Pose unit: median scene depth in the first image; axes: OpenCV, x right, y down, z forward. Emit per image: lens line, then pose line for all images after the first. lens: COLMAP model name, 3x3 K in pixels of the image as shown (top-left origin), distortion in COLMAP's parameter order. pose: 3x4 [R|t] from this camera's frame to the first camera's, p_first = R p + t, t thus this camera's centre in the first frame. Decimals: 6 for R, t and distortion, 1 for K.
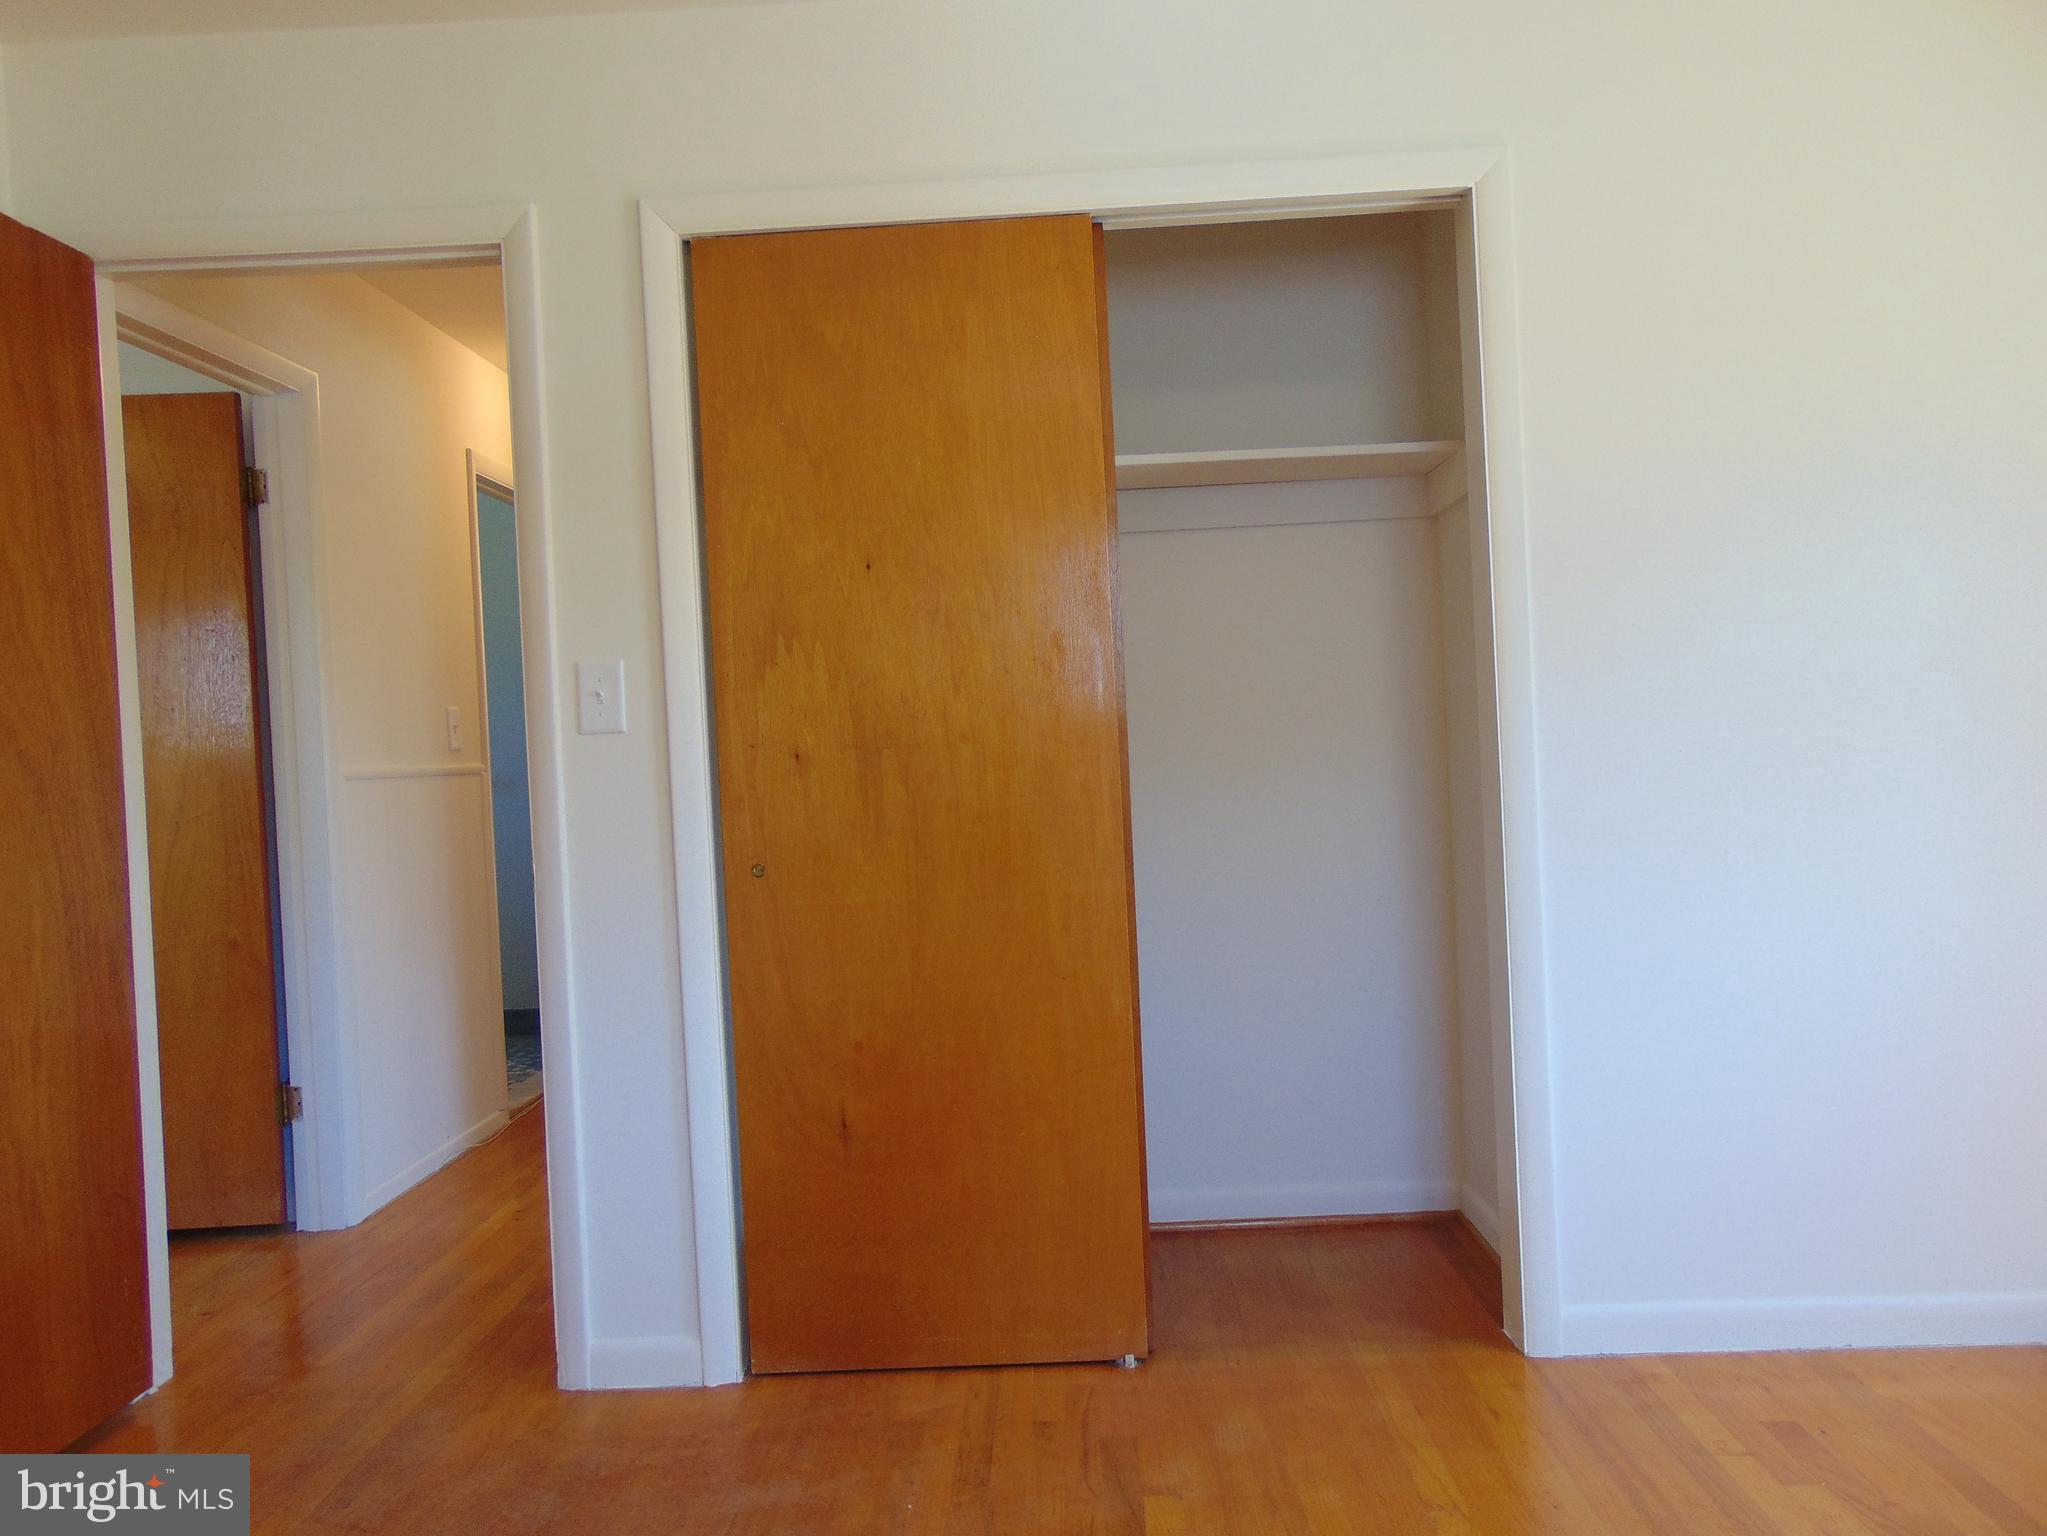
lens RADIAL K [[1535.4, 0, 1024.1], [0, 1535.4, 770.0], [0, 0, 1]] dist [-0.028409, 0.062396]
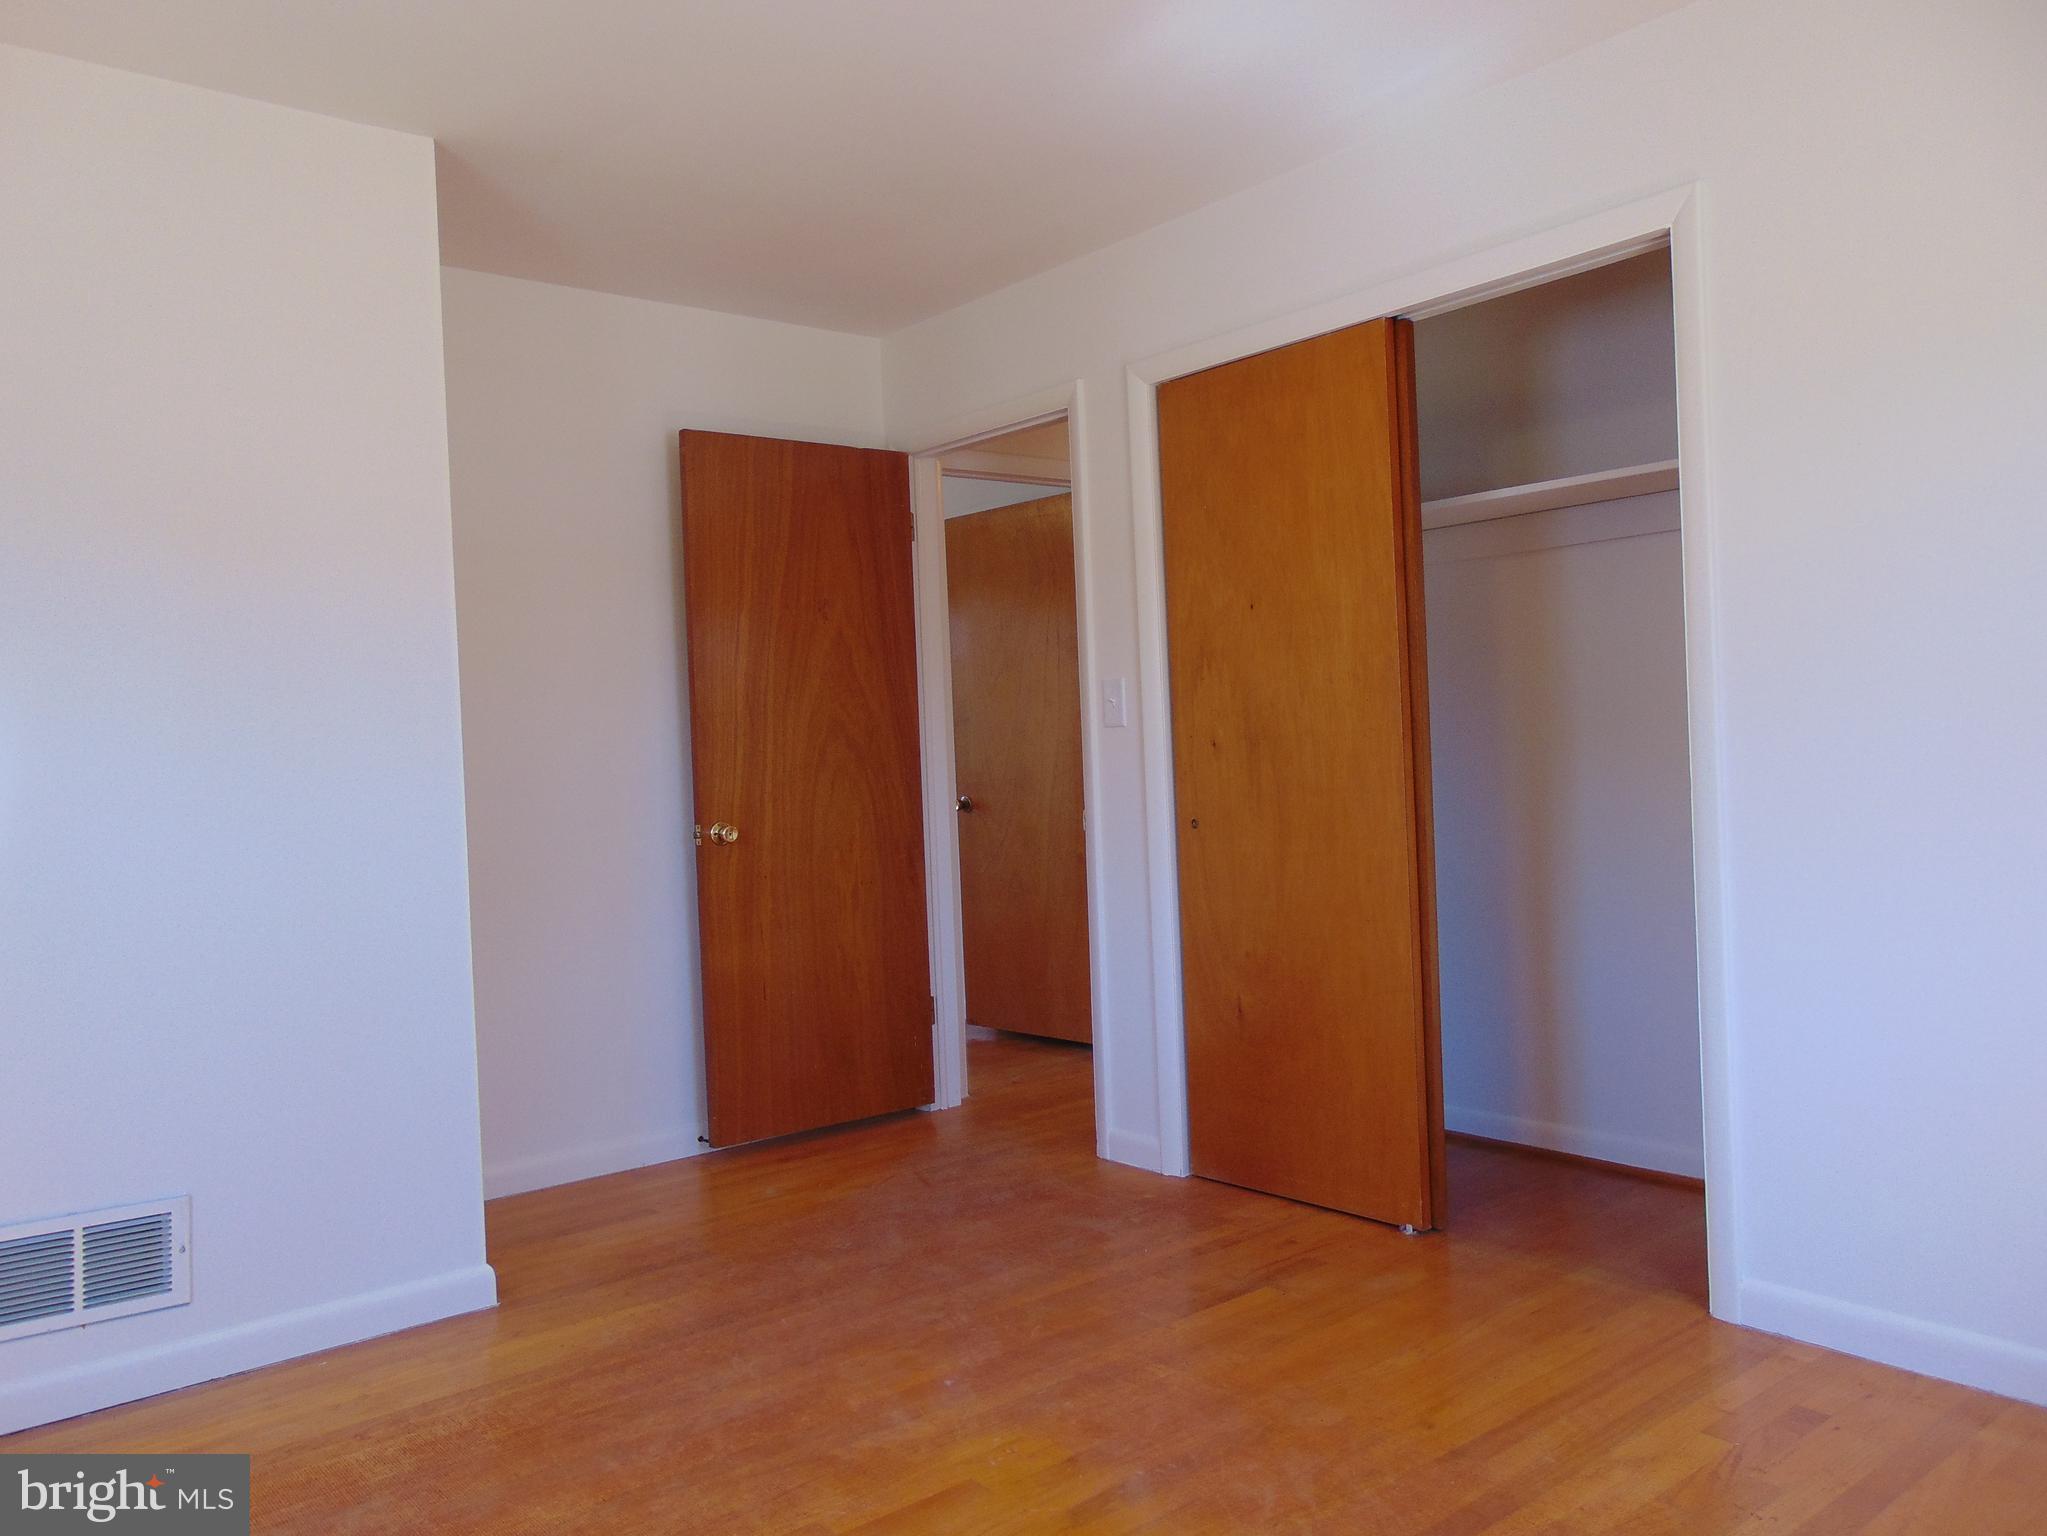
lens RADIAL K [[1535.4, 0, 1021.4], [0, 1535.4, 767.9], [0, 0, 1]] dist [-0.028409, 0.062396]
pose [[0.660816, 0.027884, -0.750030, 0.793920], [-0.001564, 0.999359, 0.035776, -0.037658], [0.750547, -0.022468, 0.660435, -0.061912]]
